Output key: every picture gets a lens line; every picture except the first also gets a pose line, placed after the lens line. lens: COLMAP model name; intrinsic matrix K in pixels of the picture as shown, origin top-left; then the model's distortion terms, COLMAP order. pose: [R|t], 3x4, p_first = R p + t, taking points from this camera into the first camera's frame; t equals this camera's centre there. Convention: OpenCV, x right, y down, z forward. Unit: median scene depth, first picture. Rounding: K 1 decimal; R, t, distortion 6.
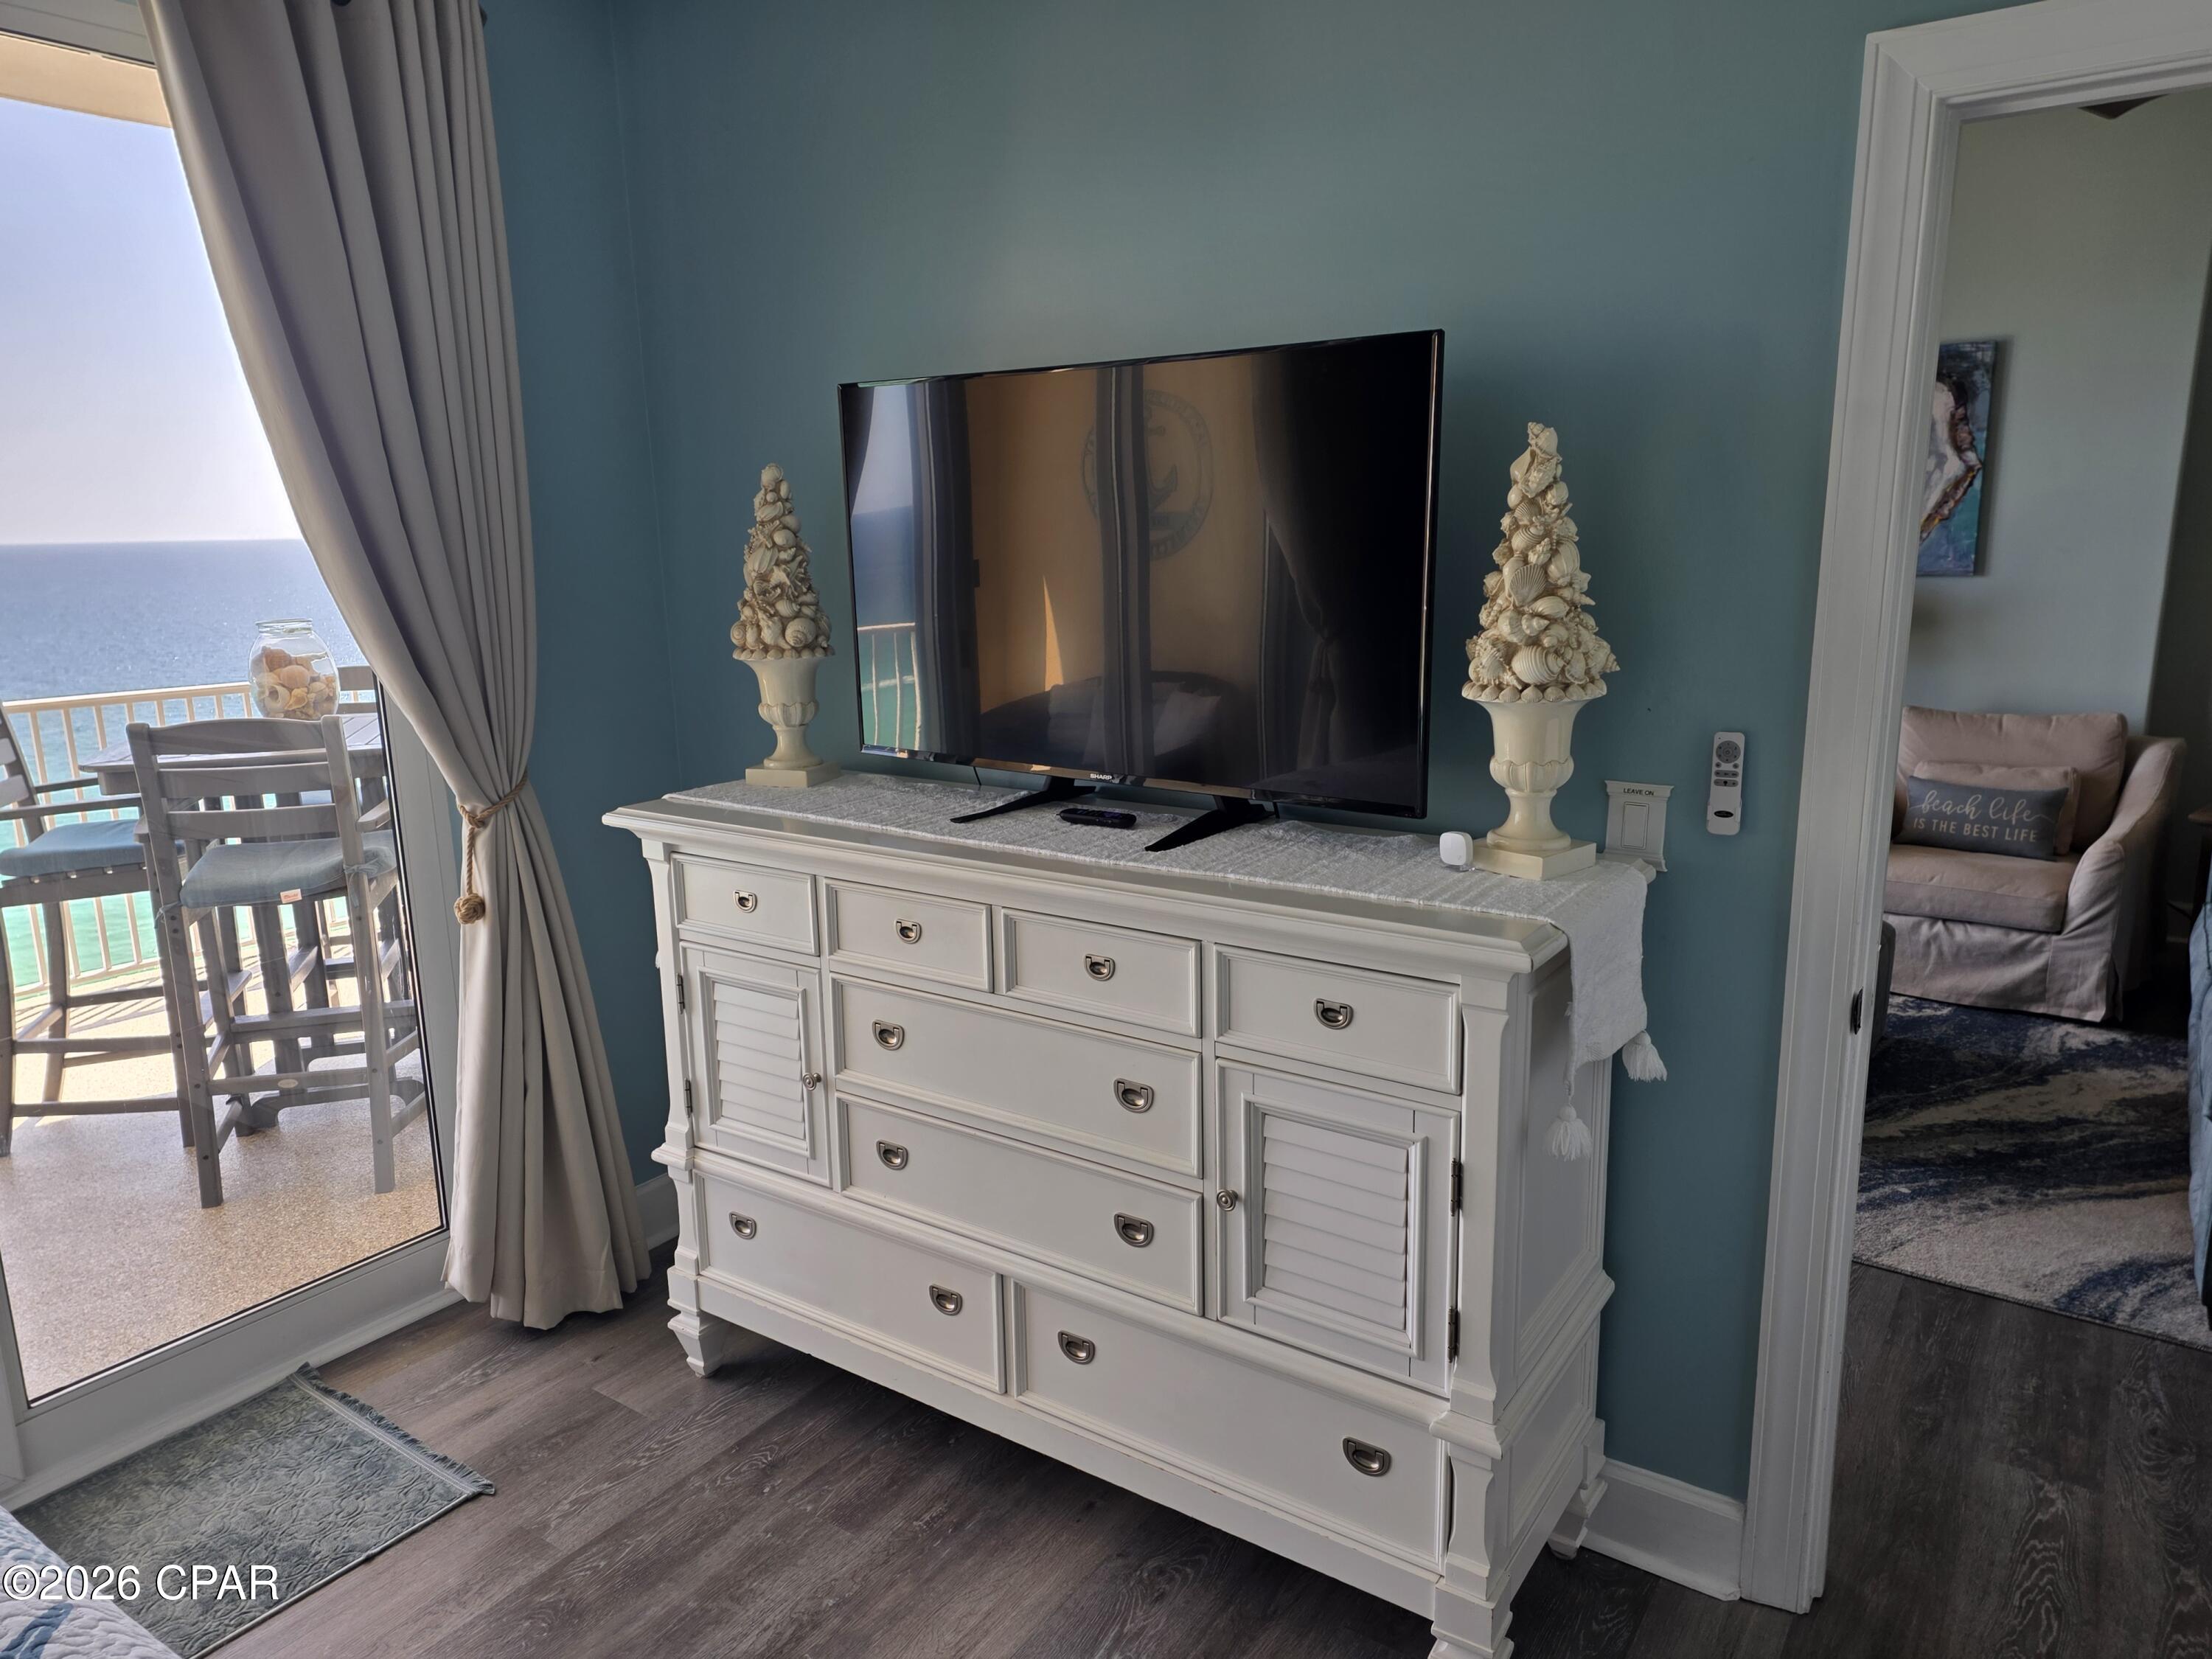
lens RADIAL K [[1461.7, 0, 1085.0], [0, 1461.7, 805.9], [0, 0, 1]] dist [0.059302, -0.051815]
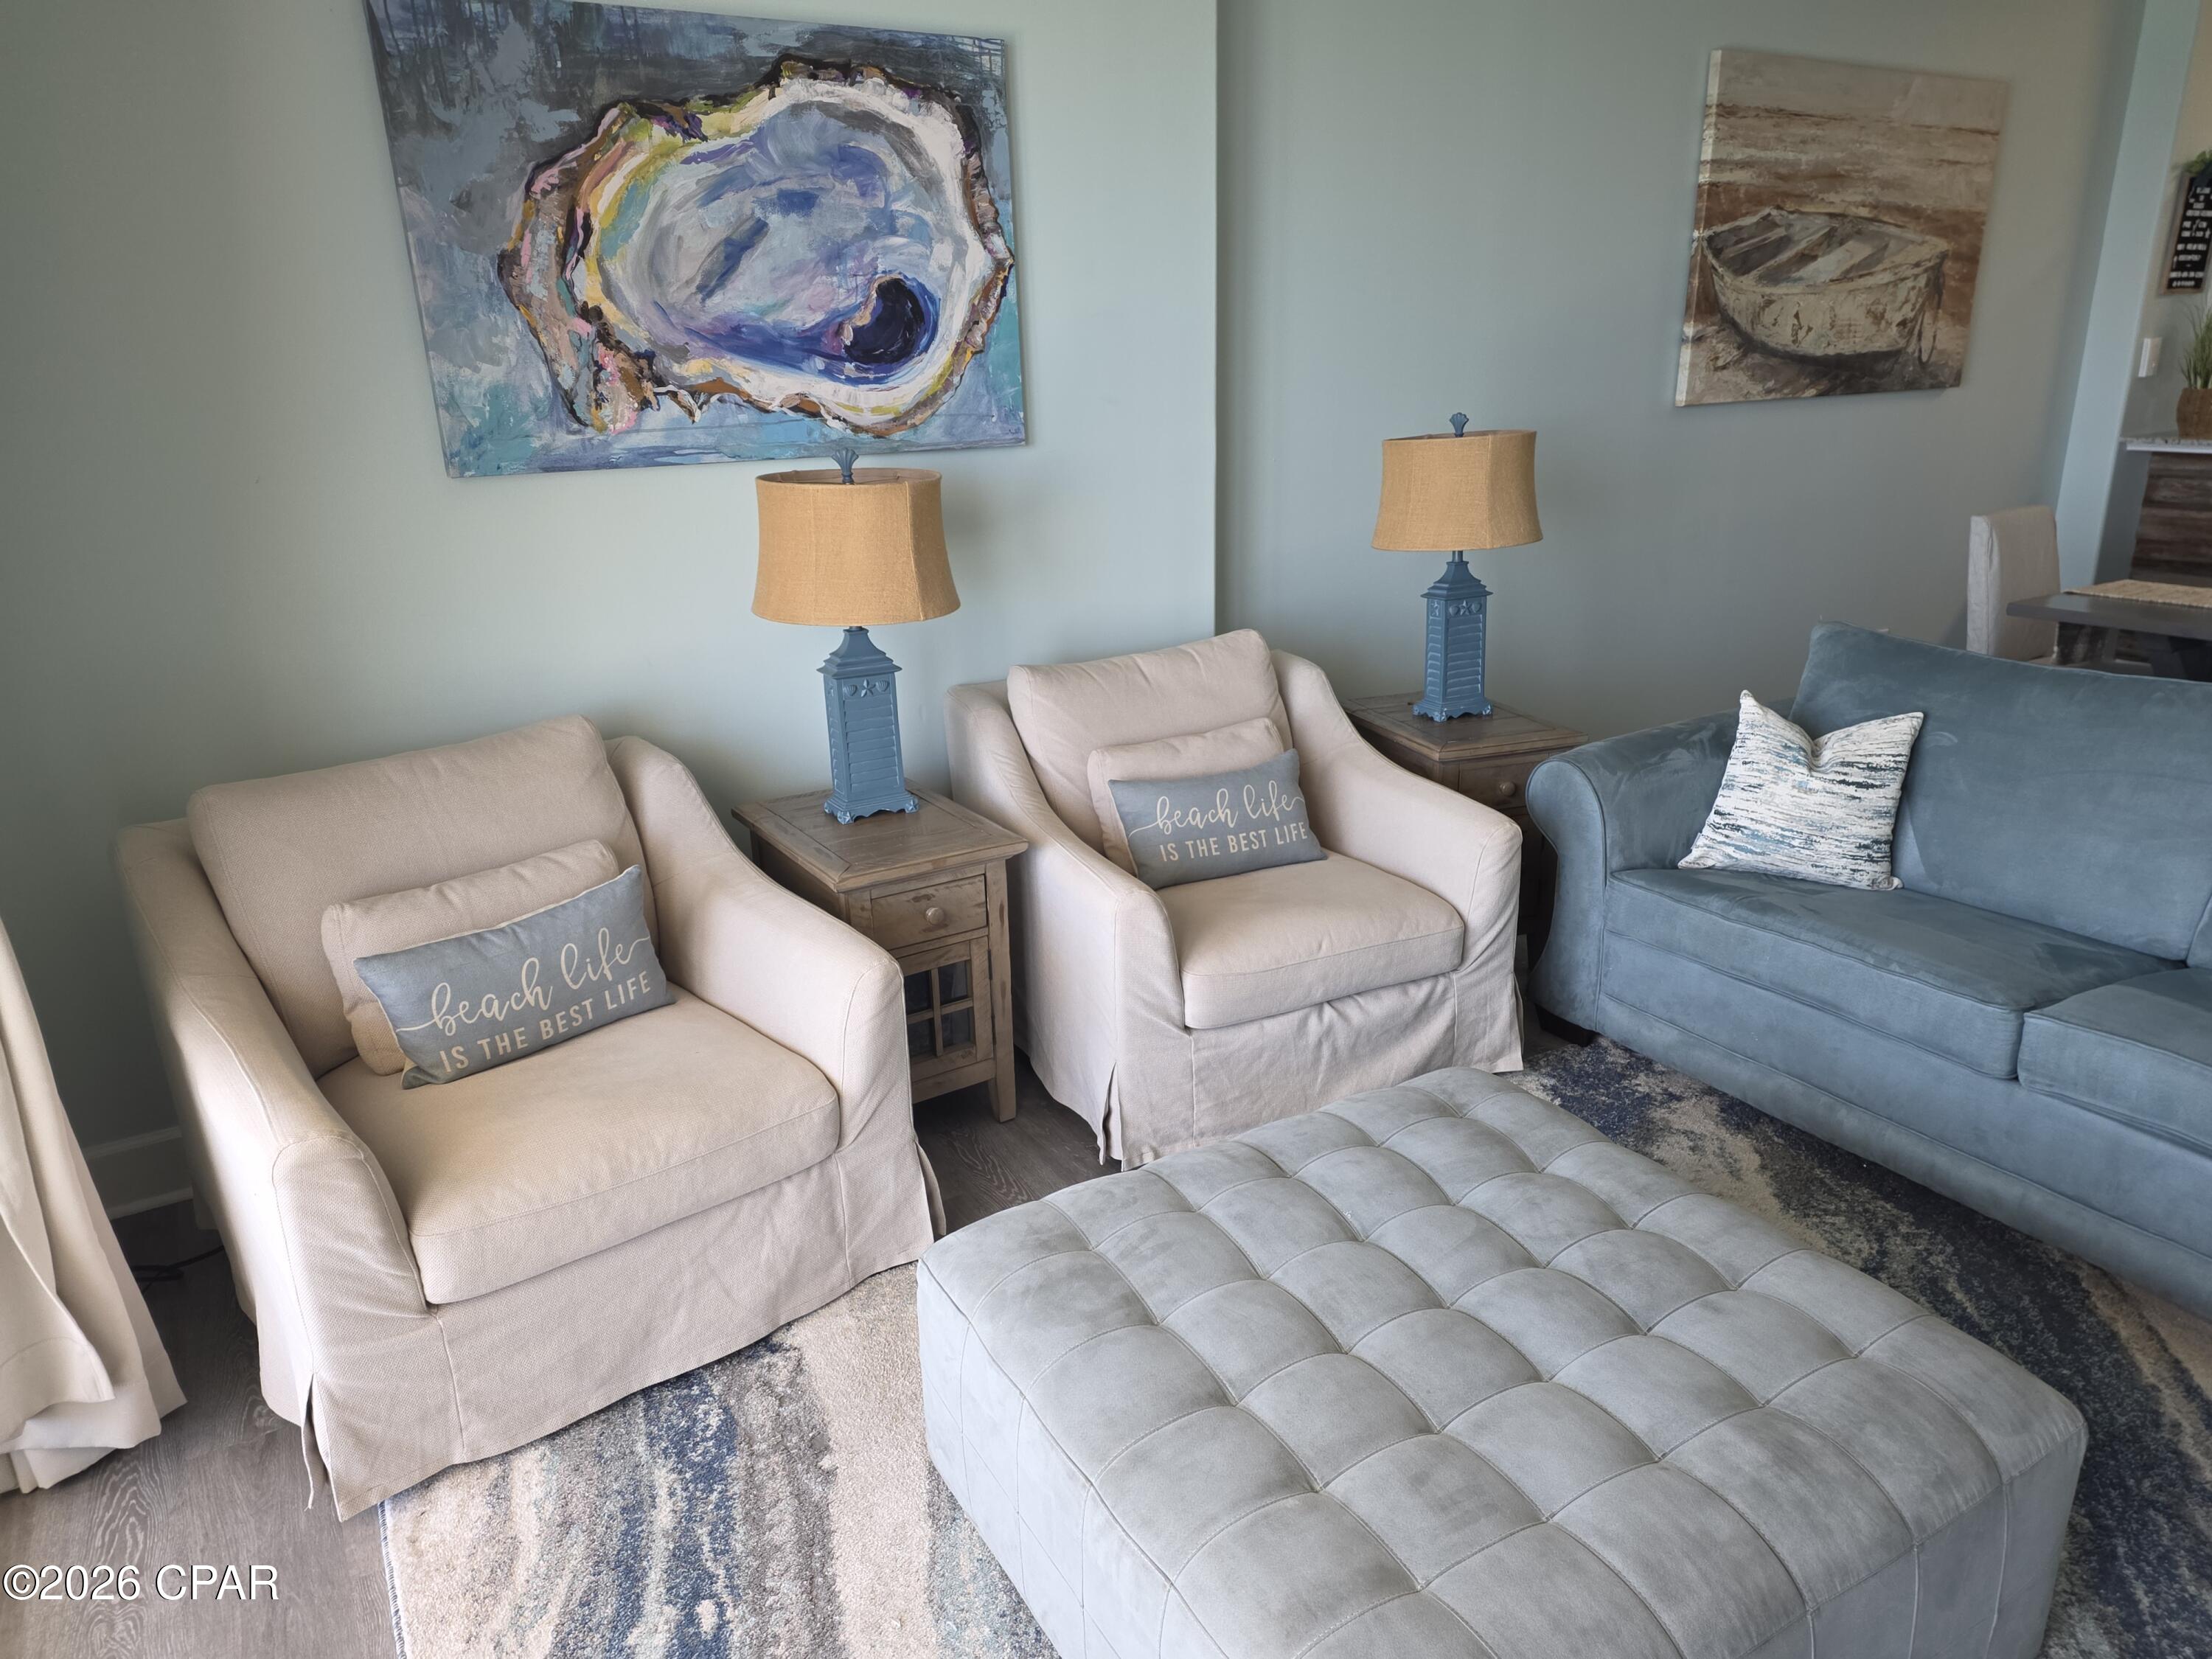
lens RADIAL K [[1461.7, 0, 1091.9], [0, 1461.7, 831.9], [0, 0, 1]] dist [0.059302, -0.051815]
pose [[0.408742, -0.279326, 0.868854, 0.023869], [0.198872, 0.956395, 0.213913, -0.142403], [-0.890719, 0.085356, 0.446469, 0.806649]]
